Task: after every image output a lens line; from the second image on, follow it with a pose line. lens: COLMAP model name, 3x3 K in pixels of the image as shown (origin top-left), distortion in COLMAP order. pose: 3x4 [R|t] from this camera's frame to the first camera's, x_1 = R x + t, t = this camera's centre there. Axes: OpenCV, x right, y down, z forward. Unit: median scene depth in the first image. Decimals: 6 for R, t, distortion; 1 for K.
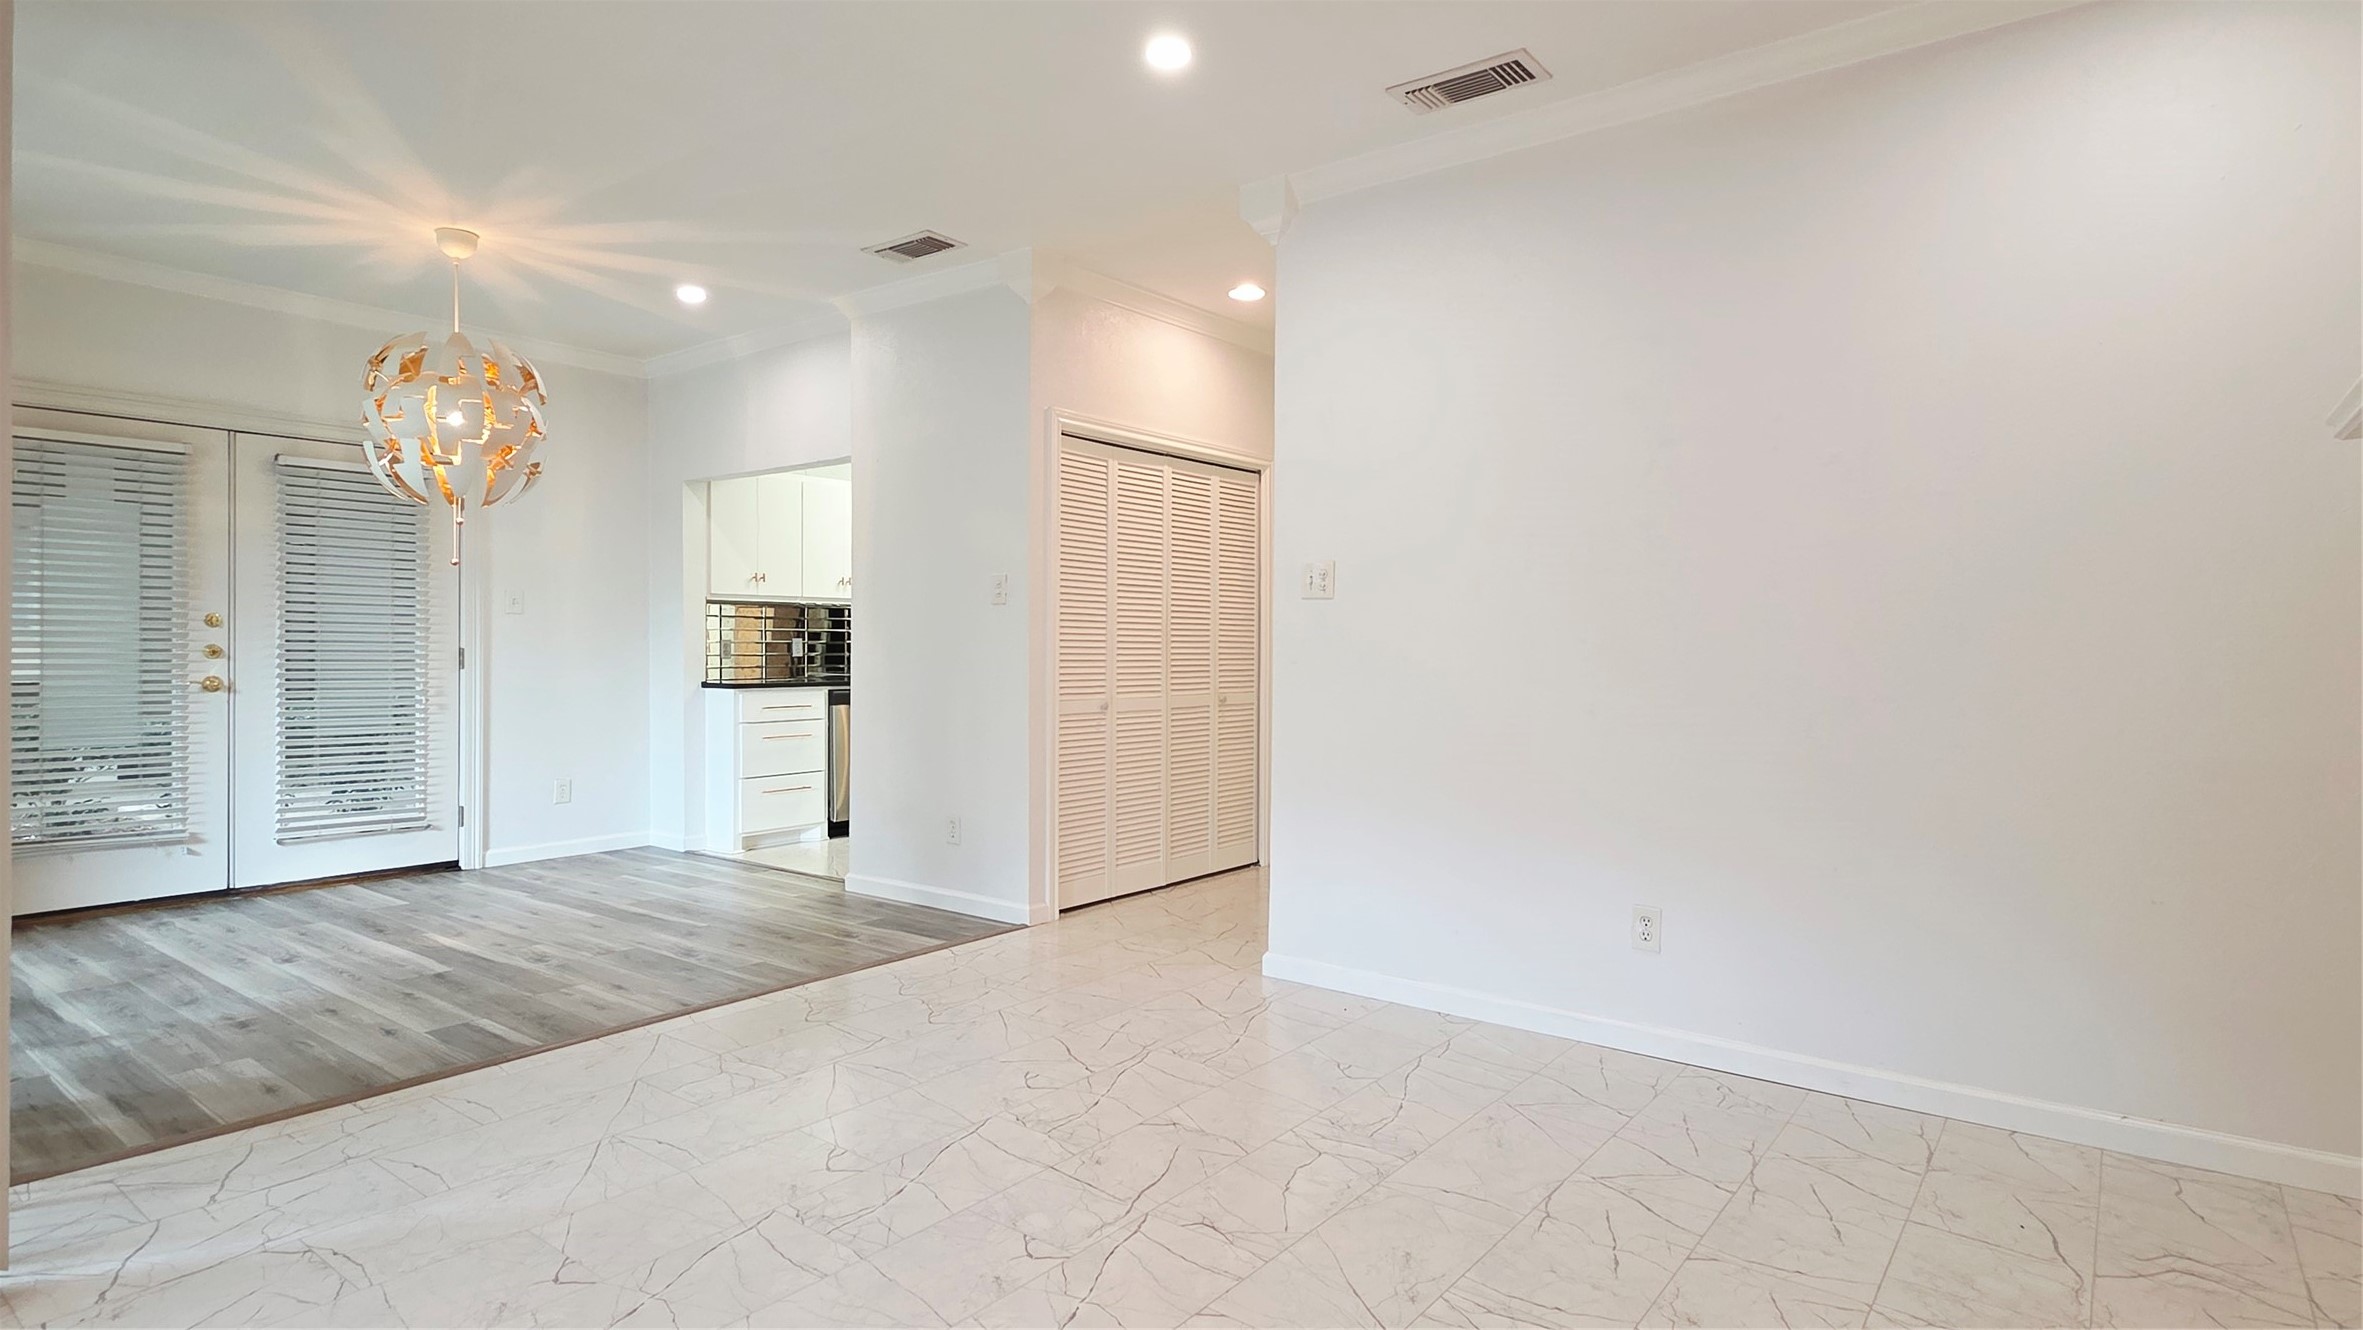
lens RADIAL K [[1240.7, 0, 1189.2], [0, 1240.7, 650.2], [0, 0, 1]] dist [0.014121, 0.000215]
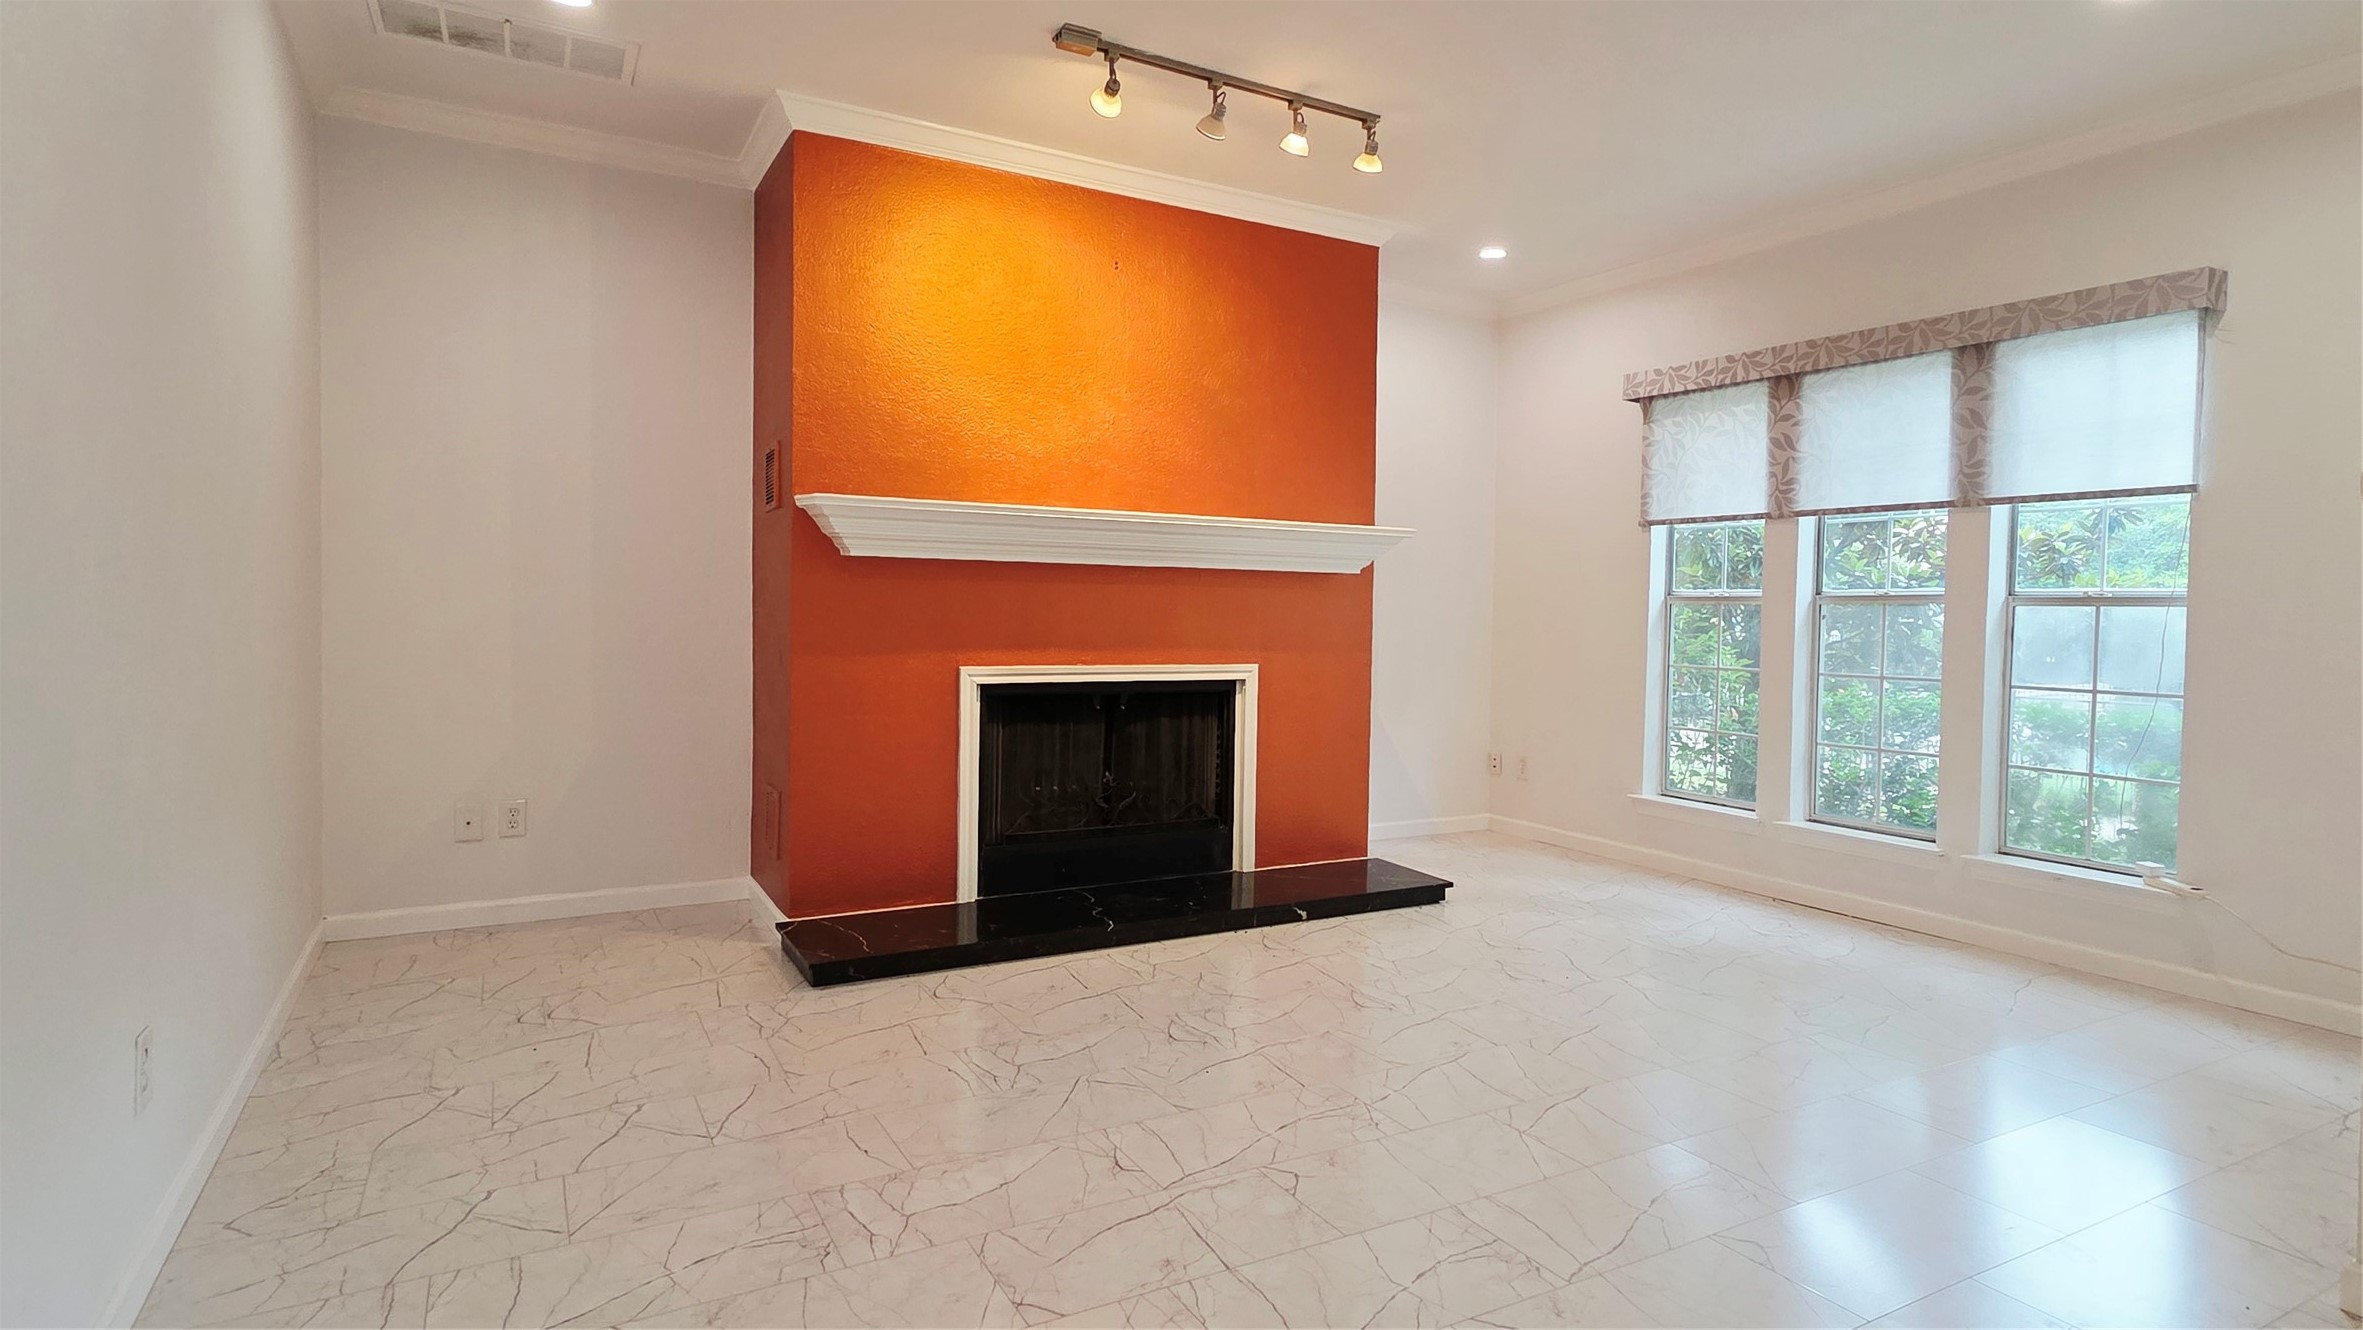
lens RADIAL K [[1240.7, 0, 1181.3], [0, 1240.7, 660.1], [0, 0, 1]] dist [0.014121, 0.000215]
pose [[-0.917460, -0.033677, 0.396399, -0.411301], [-0.015455, 0.998676, 0.049075, -0.002761], [-0.397527, 0.038897, -0.916766, 1.850831]]
